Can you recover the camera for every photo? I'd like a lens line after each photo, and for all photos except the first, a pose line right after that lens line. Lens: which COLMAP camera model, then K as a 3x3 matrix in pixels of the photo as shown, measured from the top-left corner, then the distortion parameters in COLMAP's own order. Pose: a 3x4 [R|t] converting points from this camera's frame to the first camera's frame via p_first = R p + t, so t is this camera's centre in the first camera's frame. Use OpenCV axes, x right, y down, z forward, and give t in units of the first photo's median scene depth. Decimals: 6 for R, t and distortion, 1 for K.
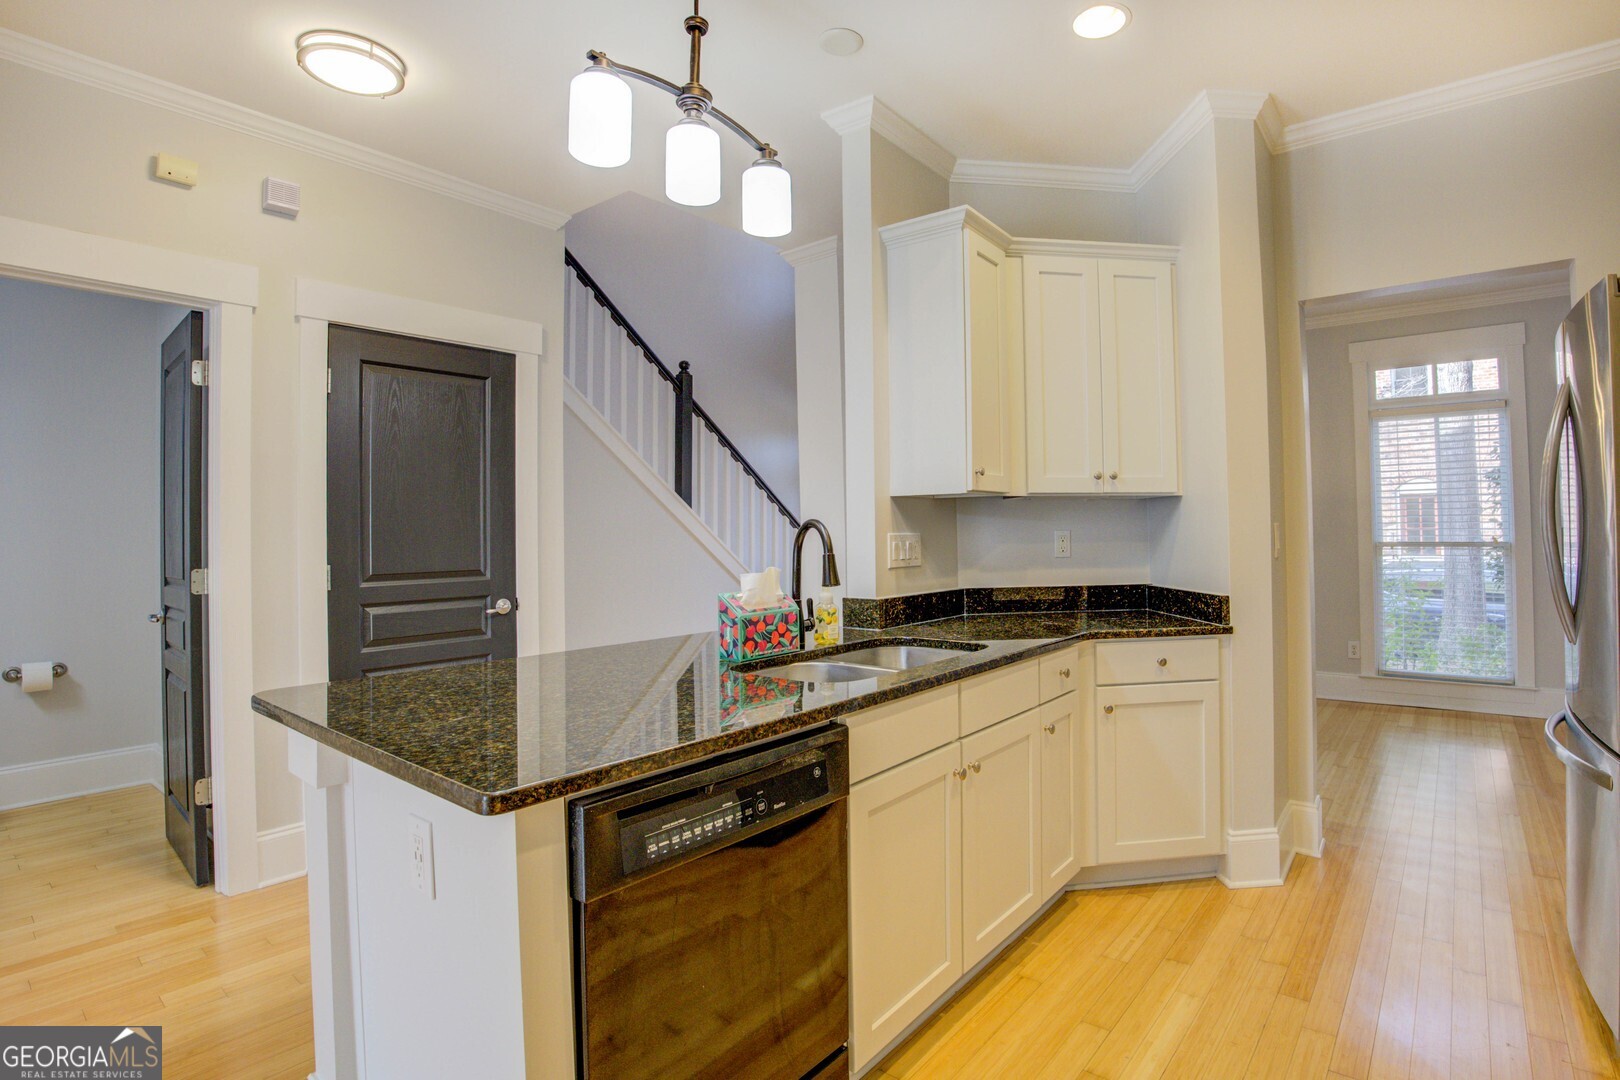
lens RADIAL K [[815.4, 0, 810.0], [0, 815.4, 540.0], [0, 0, 1]] dist [-0.036461, 0.000178]
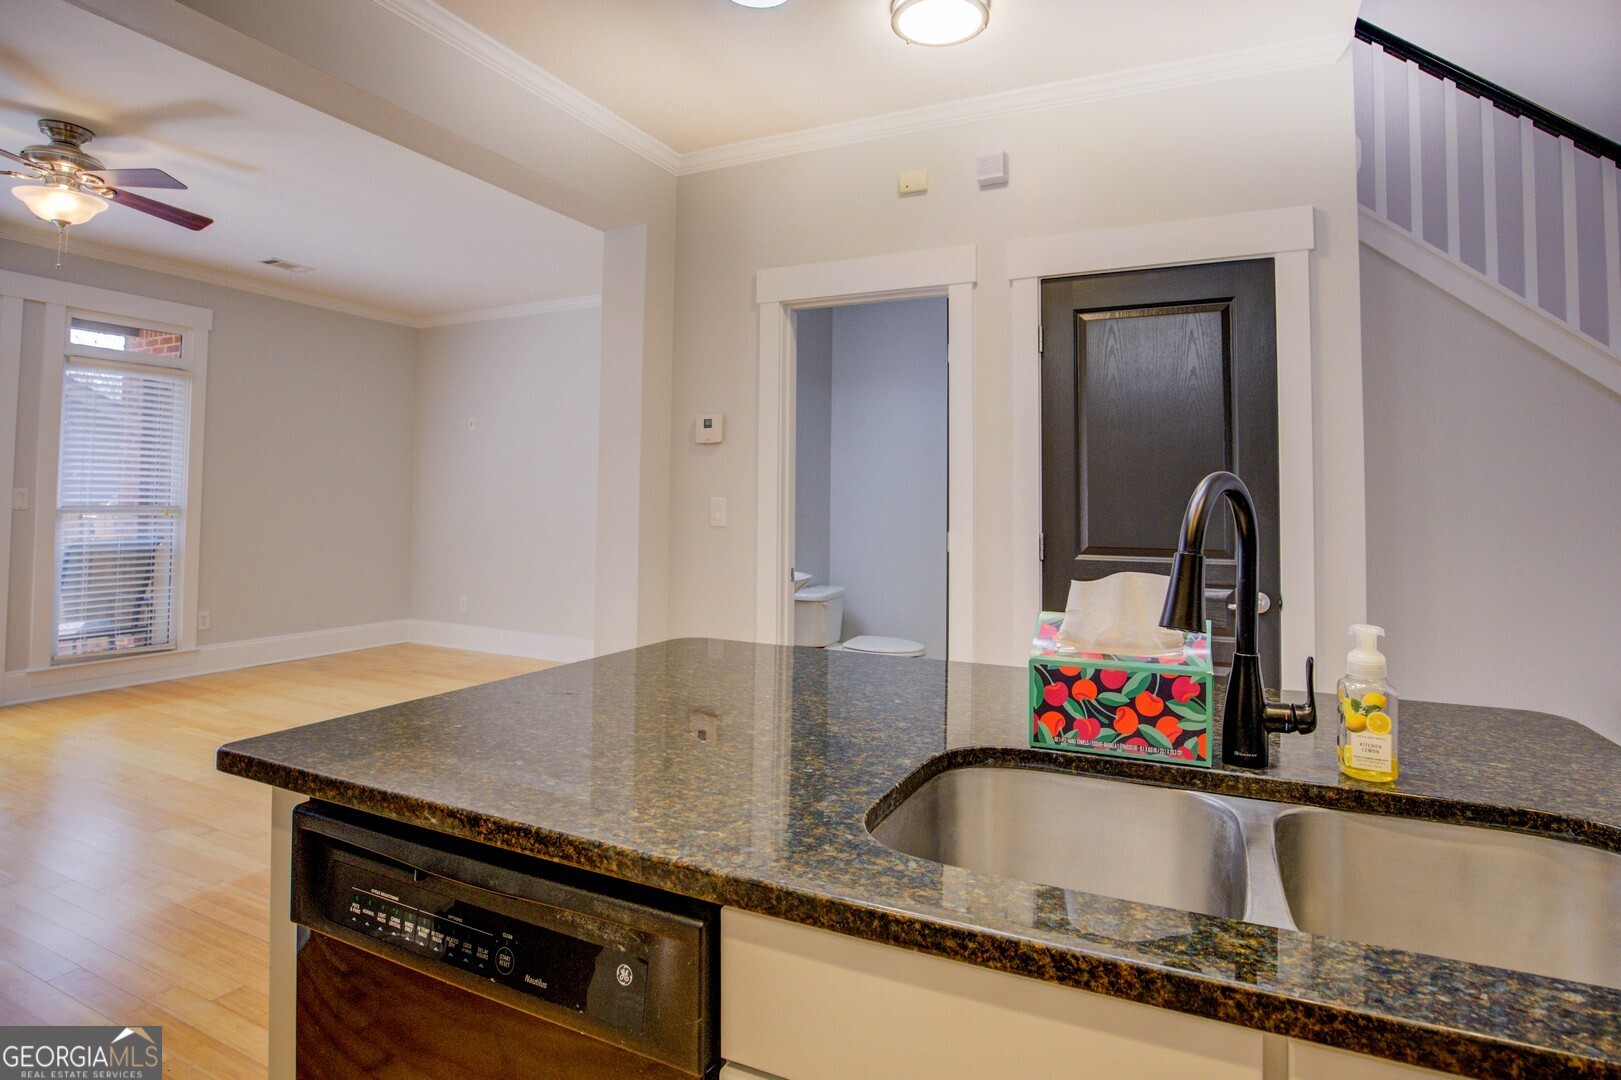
lens RADIAL K [[822.5, 0, 817.1], [0, 822.5, 478.1], [0, 0, 1]] dist [-0.032368, 0.000099]
pose [[0.262937, -0.016021, -0.964680, 0.375631], [-0.022241, 0.999496, -0.022661, -0.007811], [0.964557, 0.027414, 0.262448, 0.696502]]
